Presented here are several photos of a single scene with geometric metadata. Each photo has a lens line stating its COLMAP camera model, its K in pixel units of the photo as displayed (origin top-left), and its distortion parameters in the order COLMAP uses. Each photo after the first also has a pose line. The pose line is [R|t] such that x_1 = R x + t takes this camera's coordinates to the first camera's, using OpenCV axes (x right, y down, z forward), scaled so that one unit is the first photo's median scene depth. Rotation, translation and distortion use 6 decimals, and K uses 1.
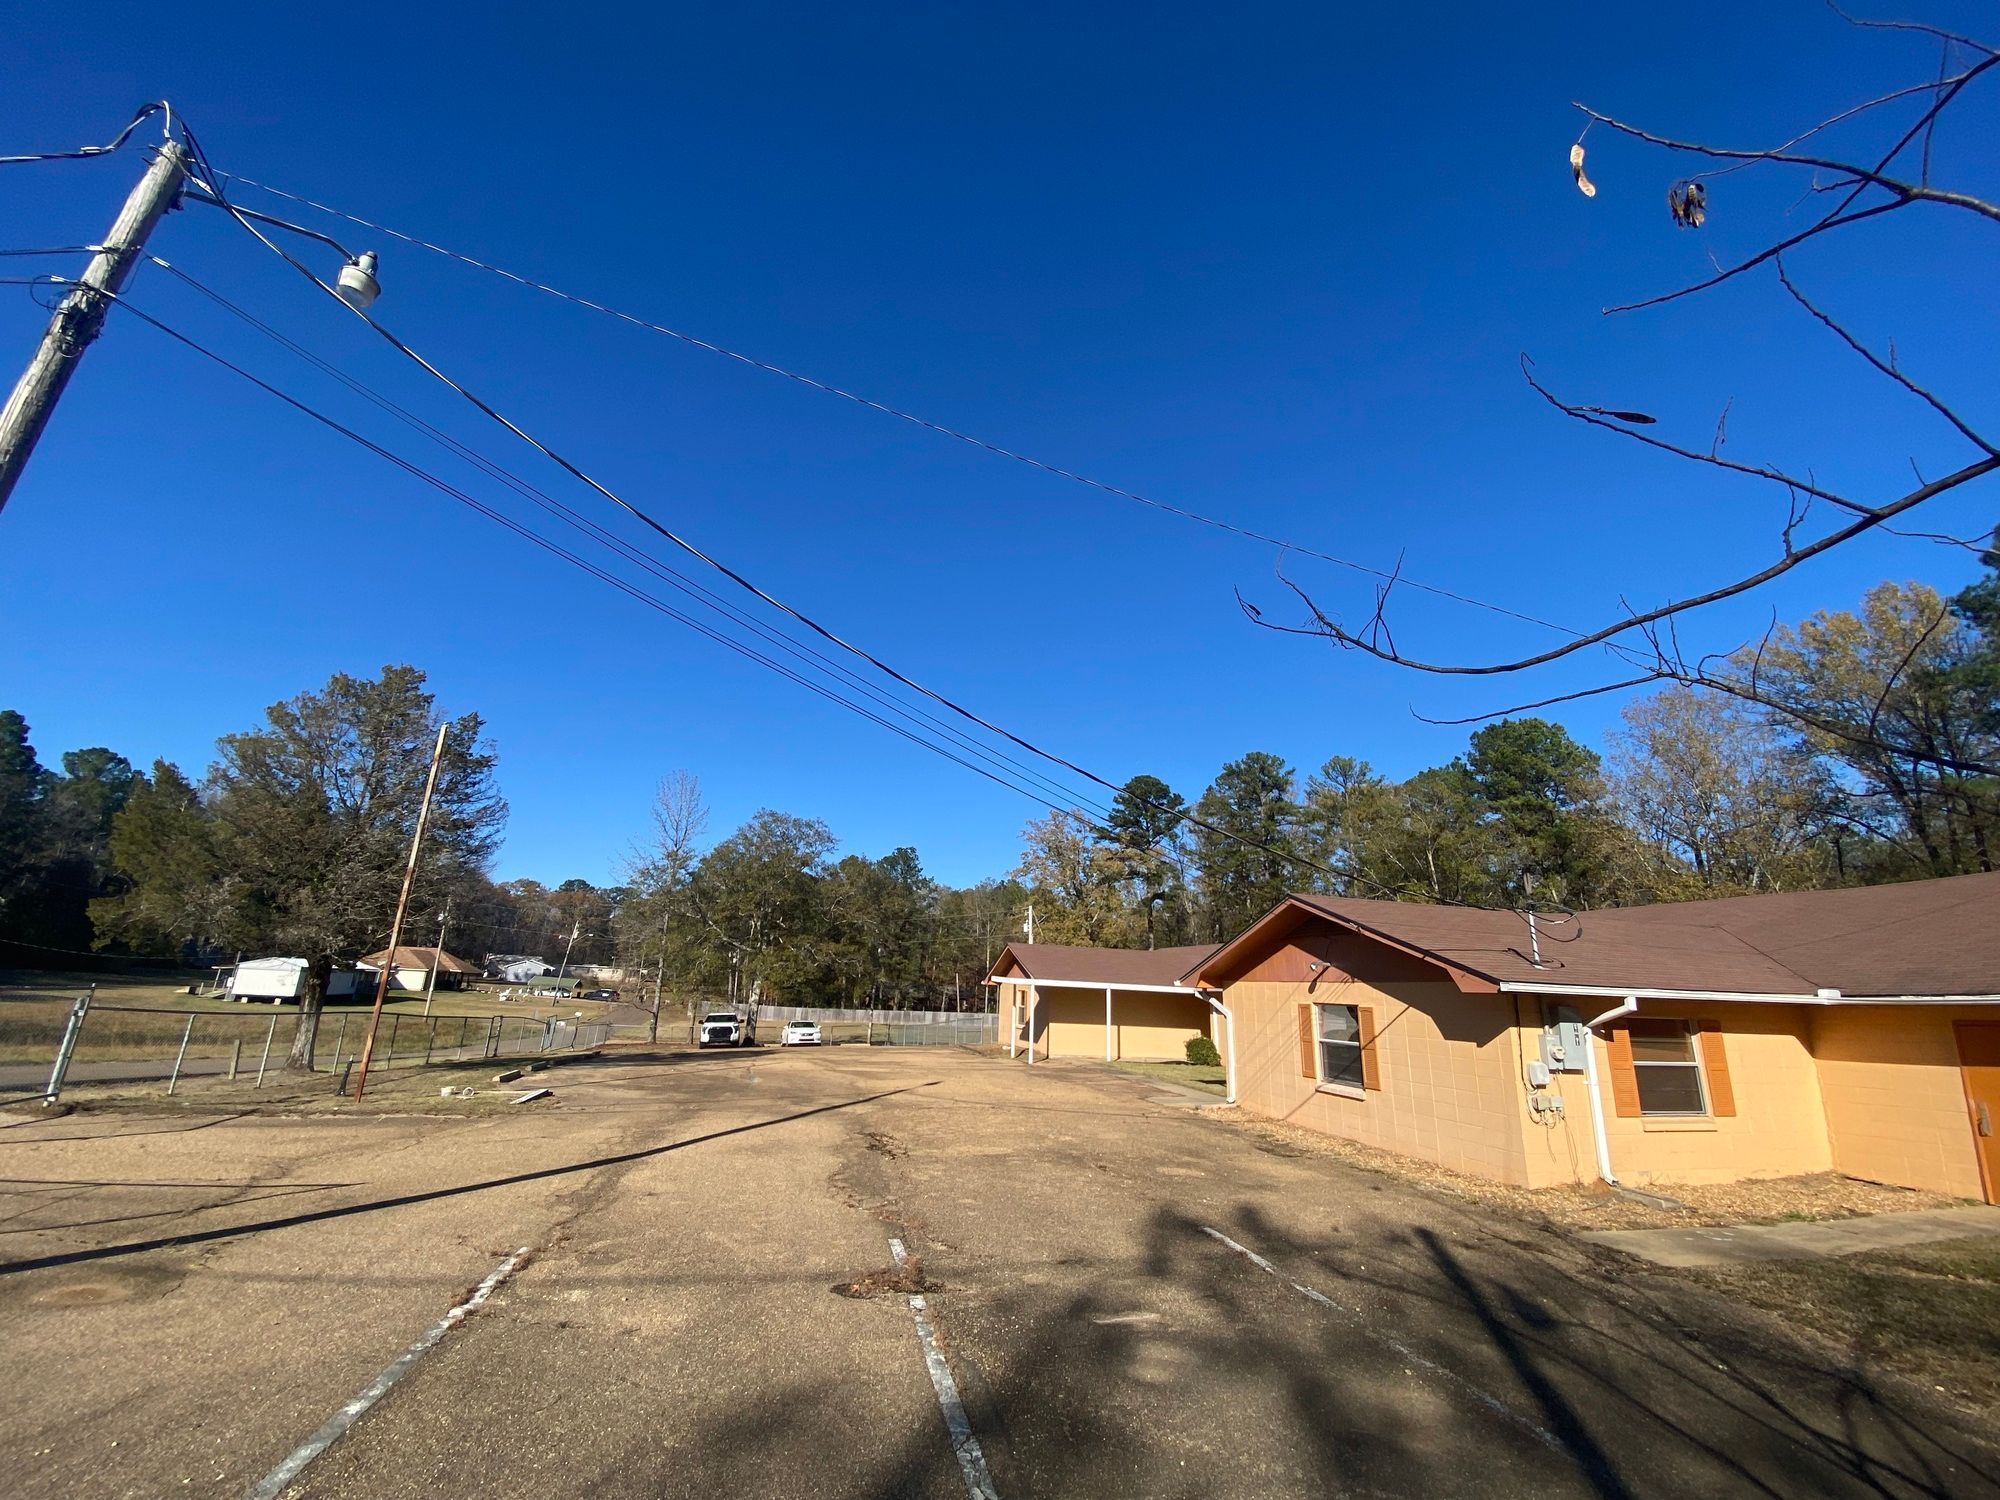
lens RADIAL K [[810.3, 0, 993.0], [0, 810.3, 743.6], [0, 0, 1]] dist [0.012837, -0.016915]
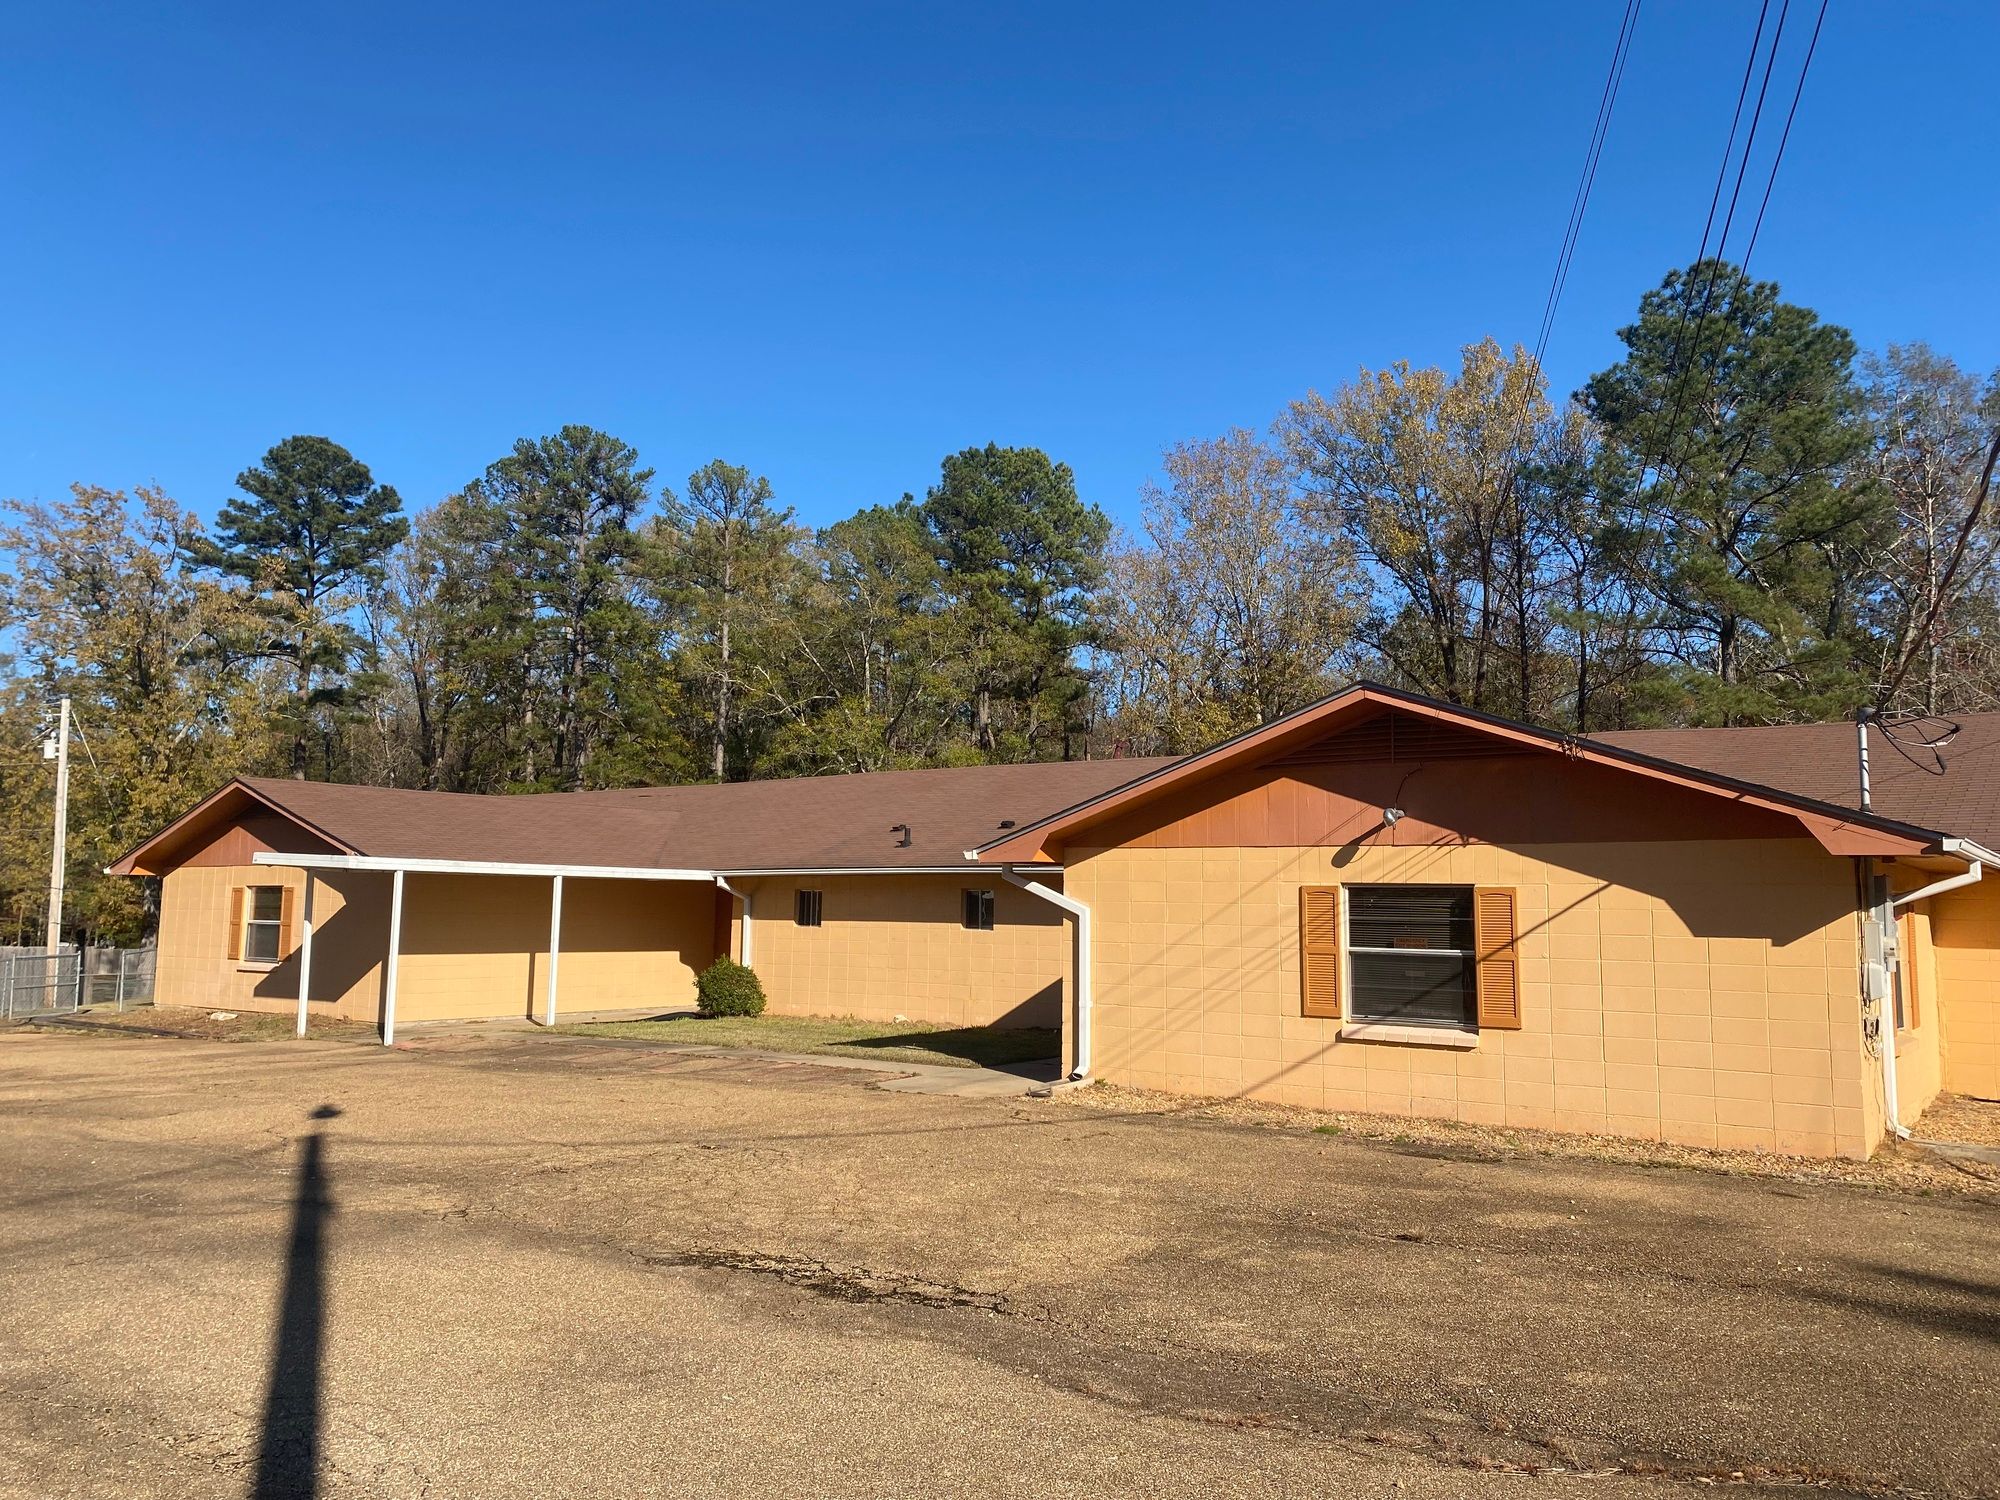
lens RADIAL K [[1523.4, 0, 991.1], [0, 1523.4, 752.3], [0, 0, 1]] dist [0.032059, -0.039878]
pose [[0.769933, 0.036883, 0.637058, -0.418293], [-0.169373, 0.974332, 0.148290, 0.126255], [-0.615237, -0.222074, 0.756417, 0.404837]]
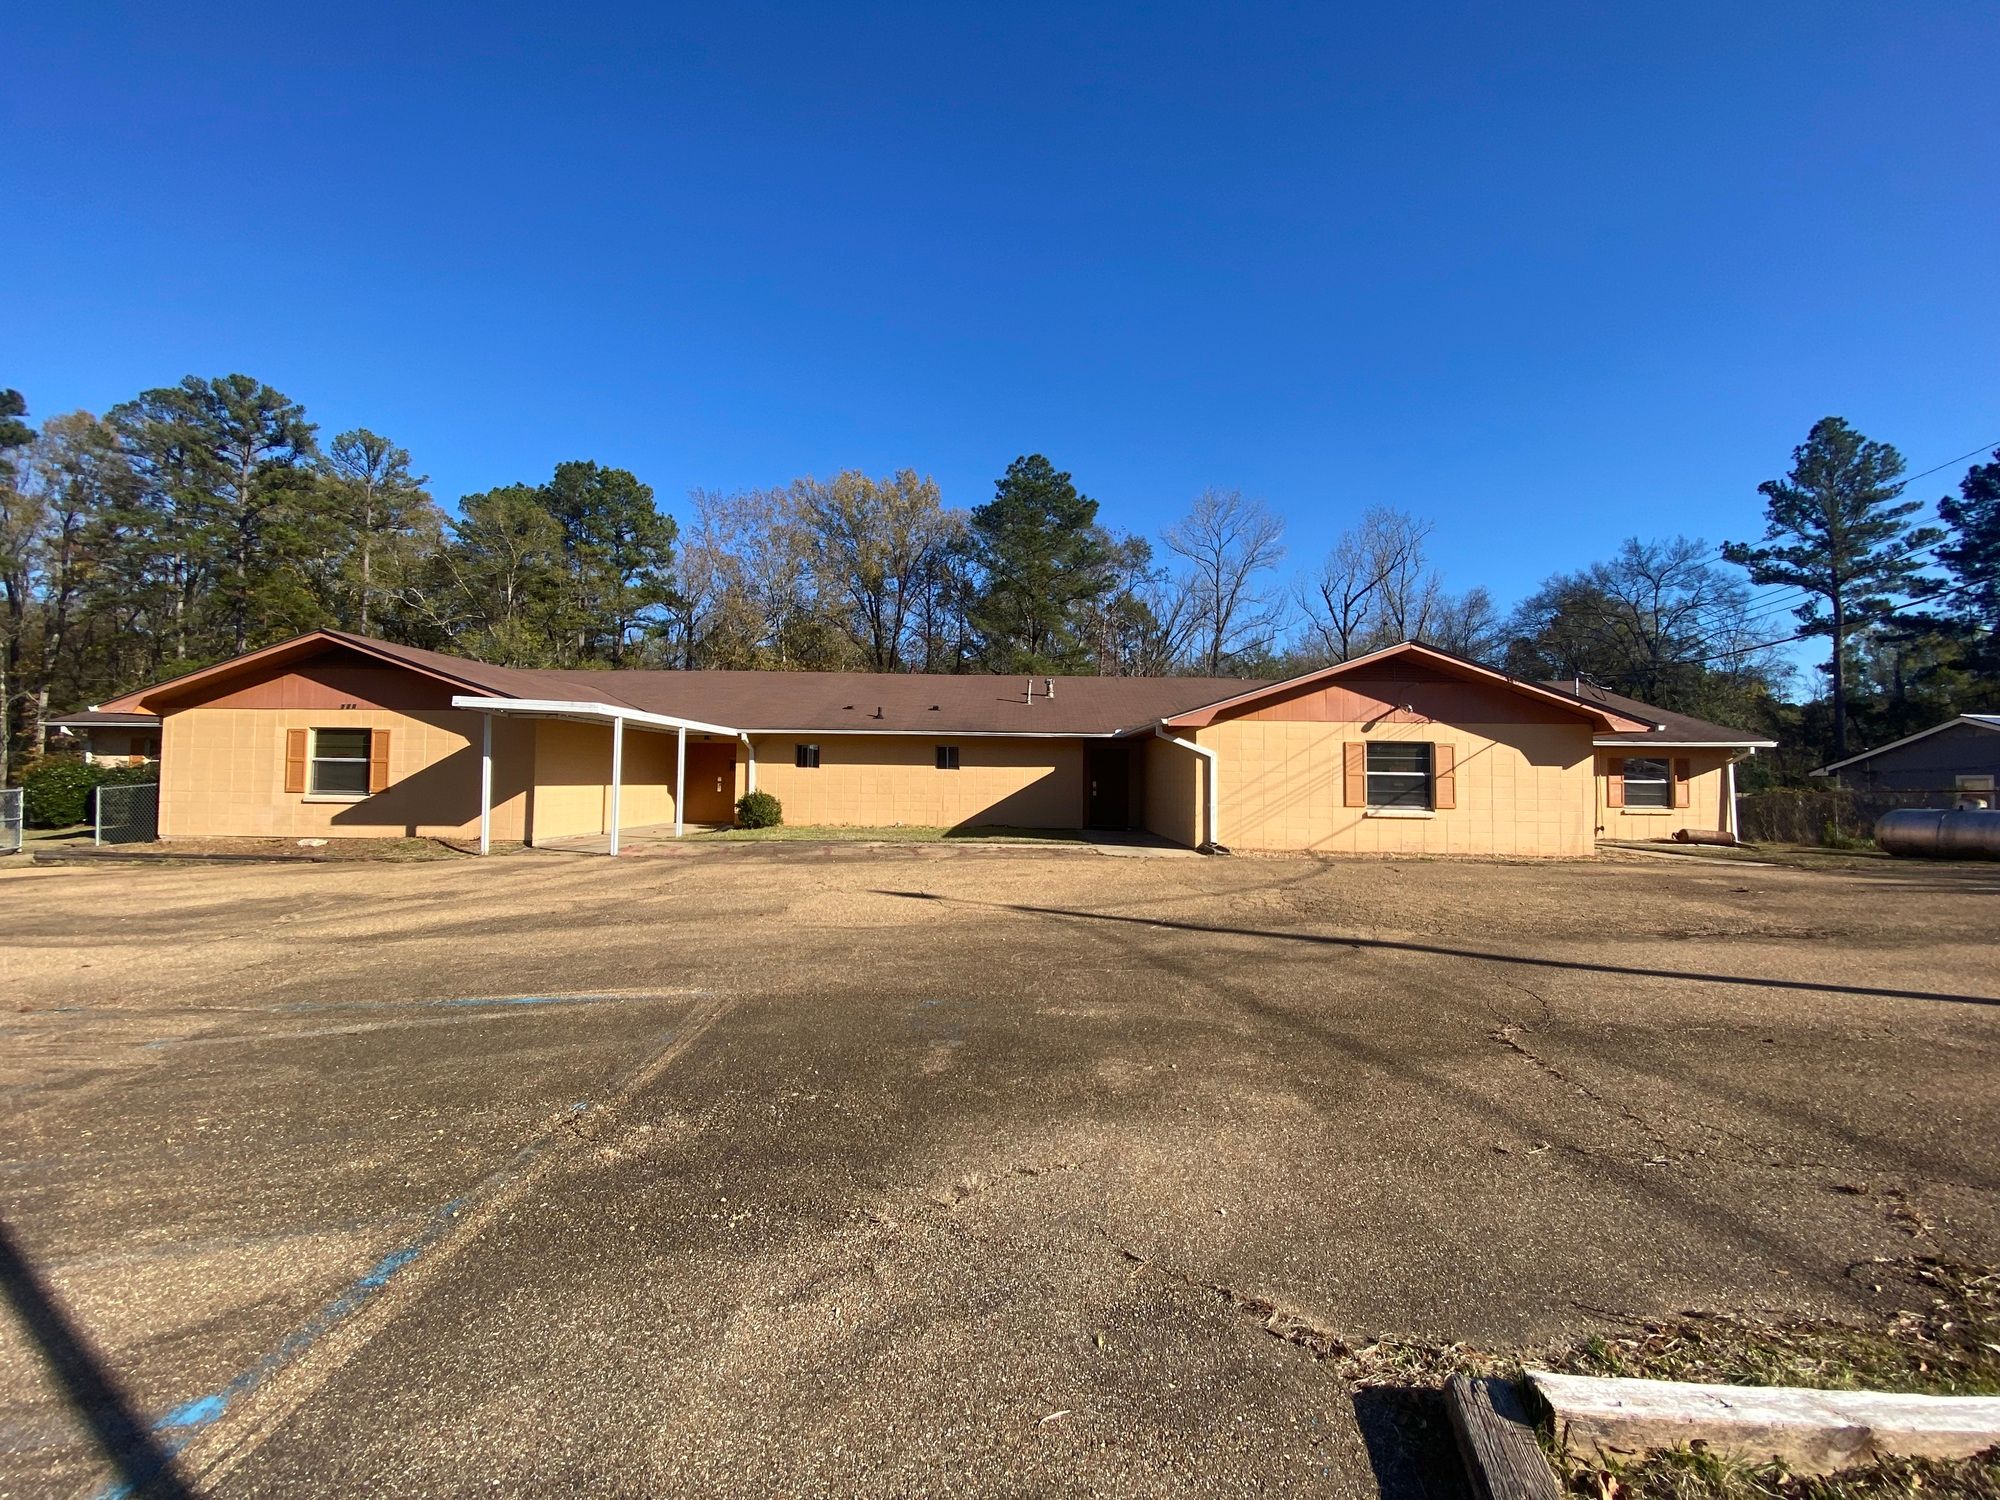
lens RADIAL K [[810.3, 0, 997.2], [0, 810.3, 752.1], [0, 0, 1]] dist [0.012837, -0.016915]
pose [[0.248560, -0.005621, 0.968600, -0.751661], [-0.286397, 0.954846, 0.079035, 0.386136], [-0.925308, -0.297049, 0.235726, 1.186034]]
